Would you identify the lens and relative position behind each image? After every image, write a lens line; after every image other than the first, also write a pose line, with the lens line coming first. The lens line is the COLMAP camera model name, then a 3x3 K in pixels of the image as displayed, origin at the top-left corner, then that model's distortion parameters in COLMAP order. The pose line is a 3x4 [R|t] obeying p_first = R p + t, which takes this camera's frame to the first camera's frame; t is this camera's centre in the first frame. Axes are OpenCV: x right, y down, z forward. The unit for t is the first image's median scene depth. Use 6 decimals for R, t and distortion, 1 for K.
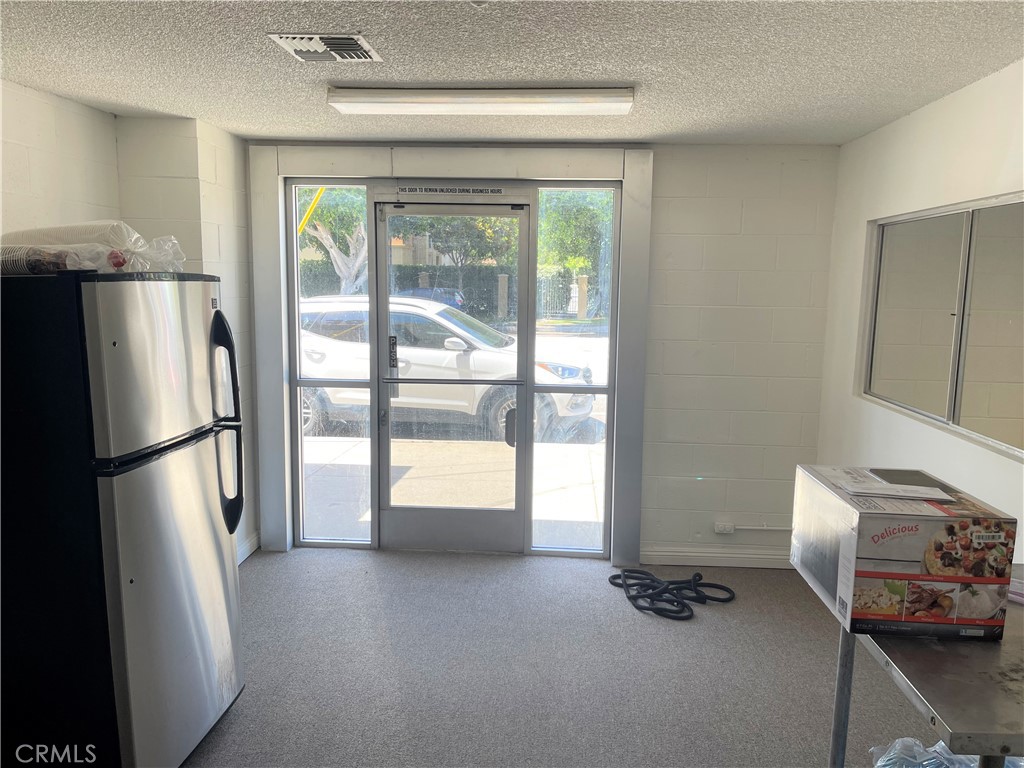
lens RADIAL K [[771.7, 0, 517.9], [0, 771.7, 389.2], [0, 0, 1]] dist [0.076470, -0.098682]
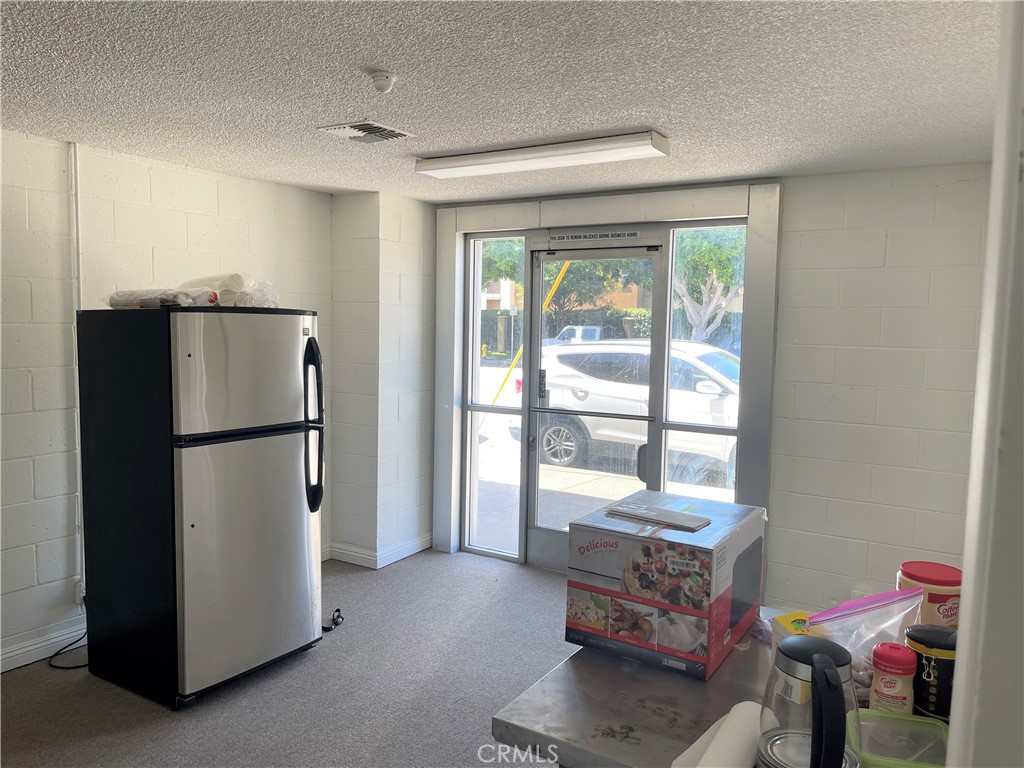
lens RADIAL K [[771.7, 0, 504.2], [0, 771.7, 386.2], [0, 0, 1]] dist [0.076470, -0.098682]
pose [[0.878211, 0.041418, -0.476477, 0.334413], [-0.072949, 0.996187, -0.047861, 0.012295], [0.472678, 0.076790, 0.877883, 0.012547]]
